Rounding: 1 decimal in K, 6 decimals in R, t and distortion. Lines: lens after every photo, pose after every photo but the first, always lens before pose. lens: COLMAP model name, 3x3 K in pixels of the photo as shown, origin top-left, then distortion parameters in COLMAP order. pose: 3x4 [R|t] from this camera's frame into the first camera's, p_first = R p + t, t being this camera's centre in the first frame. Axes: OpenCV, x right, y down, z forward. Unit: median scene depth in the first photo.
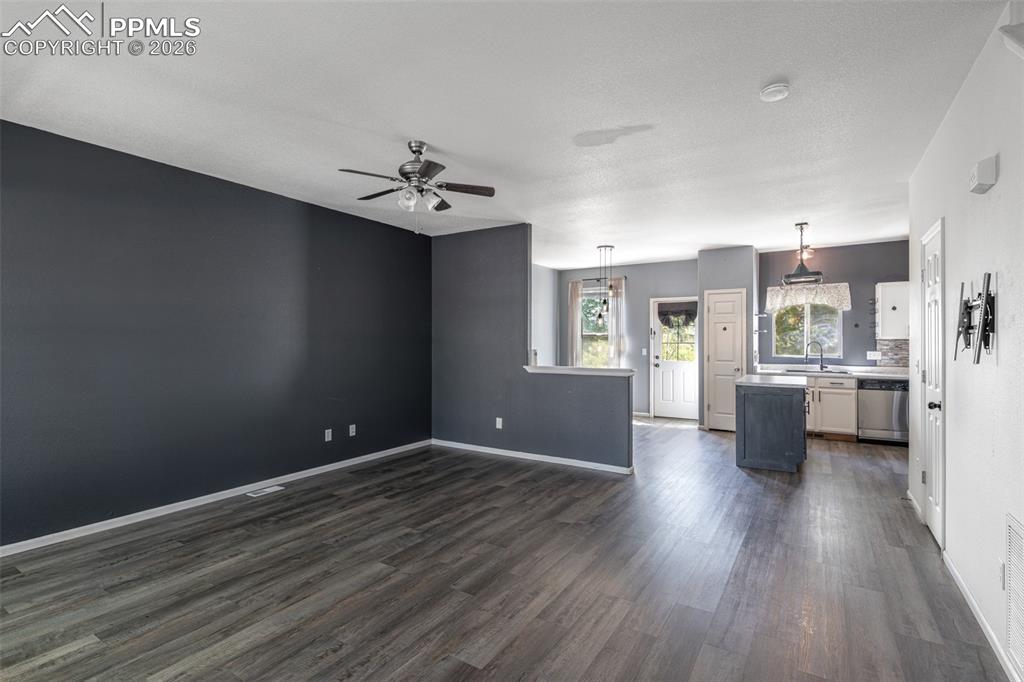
lens RADIAL K [[469.3, 0, 512.0], [0, 469.3, 341.0], [0, 0, 1]] dist [-0.001685, -0.000530]
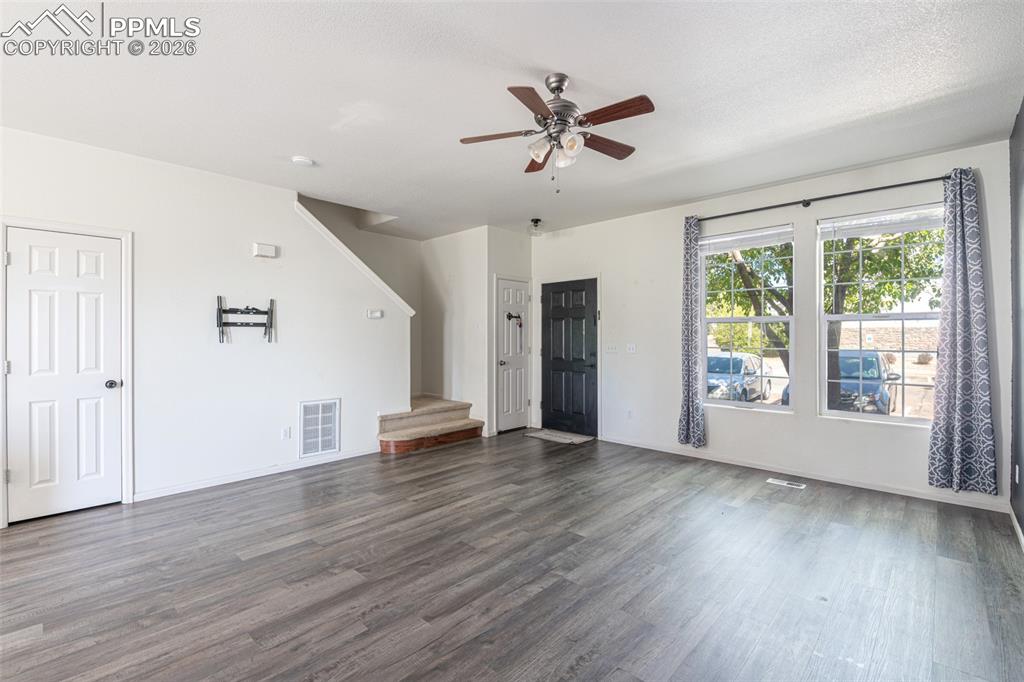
lens RADIAL K [[469.3, 0, 512.0], [0, 469.3, 341.0], [0, 0, 1]] dist [-0.001685, -0.000530]
pose [[-0.980355, -0.000802, 0.197238, -0.226512], [0.000955, 0.999961, 0.008813, 0.015922], [-0.197237, 0.008828, -0.980316, 1.423502]]
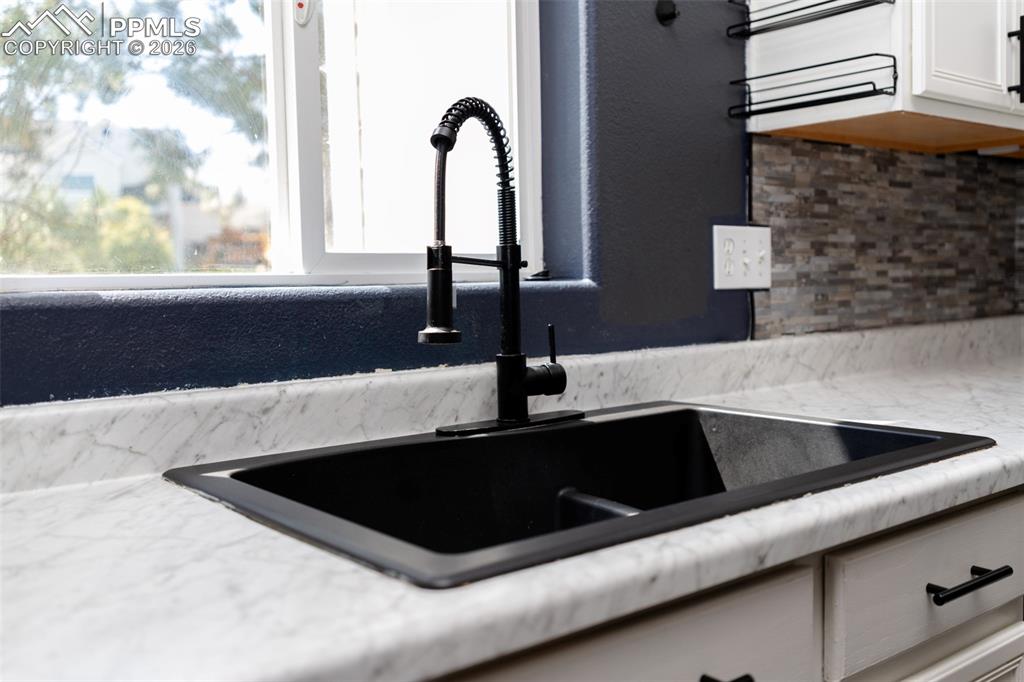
lens RADIAL K [[974.5, 0, 512.0], [0, 974.5, 341.0], [0, 0, 1]] dist [-0.015480, -0.003775]
pose [[0.321391, -0.066587, 0.944603, 0.777208], [0.027517, 0.997760, 0.060972, 0.057012], [-0.946547, 0.006397, 0.322503, 1.541211]]
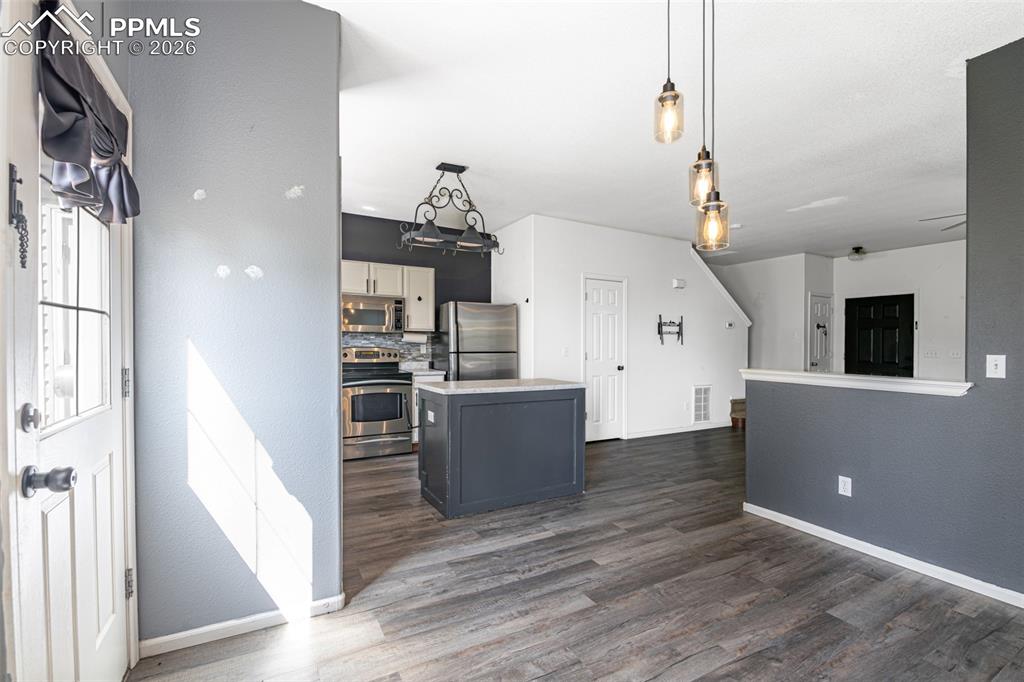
lens RADIAL K [[459.5, 0, 511.0], [0, 459.5, 359.0], [0, 0, 1]] dist [-0.000278, -0.000119]
pose [[-0.876314, -0.023820, 0.481150, 0.256157], [-0.008375, 0.999379, 0.034223, 0.026968], [-0.481667, 0.025961, -0.875970, 2.106952]]
